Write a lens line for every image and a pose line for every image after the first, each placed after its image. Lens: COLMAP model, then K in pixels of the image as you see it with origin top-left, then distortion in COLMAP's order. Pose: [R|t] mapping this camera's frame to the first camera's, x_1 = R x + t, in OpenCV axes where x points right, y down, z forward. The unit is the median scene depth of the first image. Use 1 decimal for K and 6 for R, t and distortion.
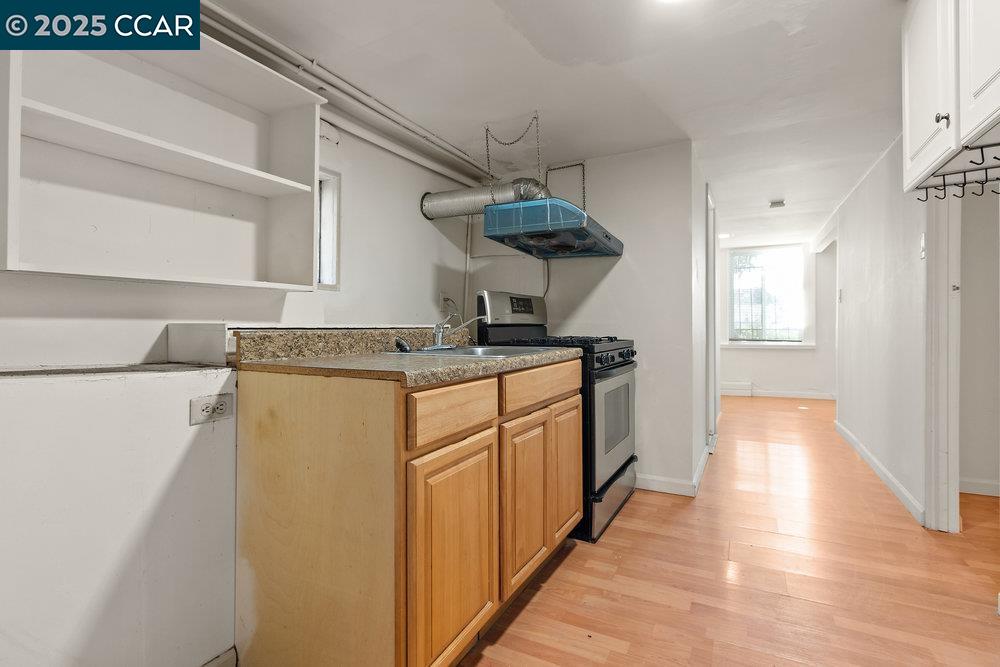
lens RADIAL K [[467.8, 0, 498.9], [0, 467.8, 321.7], [0, 0, 1]] dist [0.002347, 0.000095]
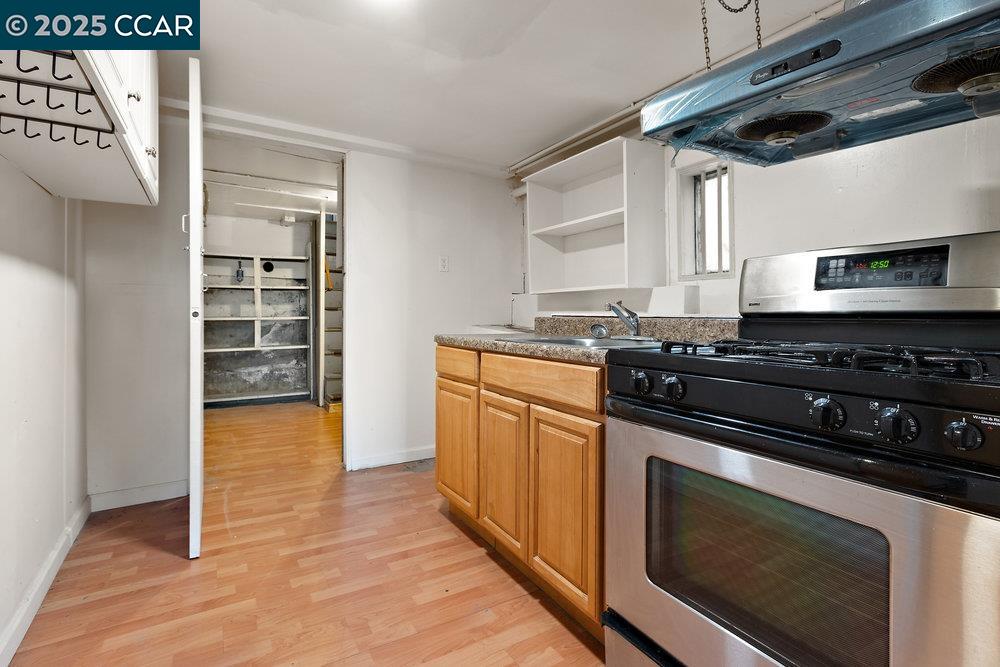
lens RADIAL K [[473.2, 0, 502.2], [0, 473.2, 315.8], [0, 0, 1]] dist [0.002475, -0.000314]
pose [[-0.511833, 0.004625, -0.859073, 0.994339], [0.007807, 0.999969, 0.000732, 0.008810], [0.859049, -0.006332, -0.511853, 1.537178]]
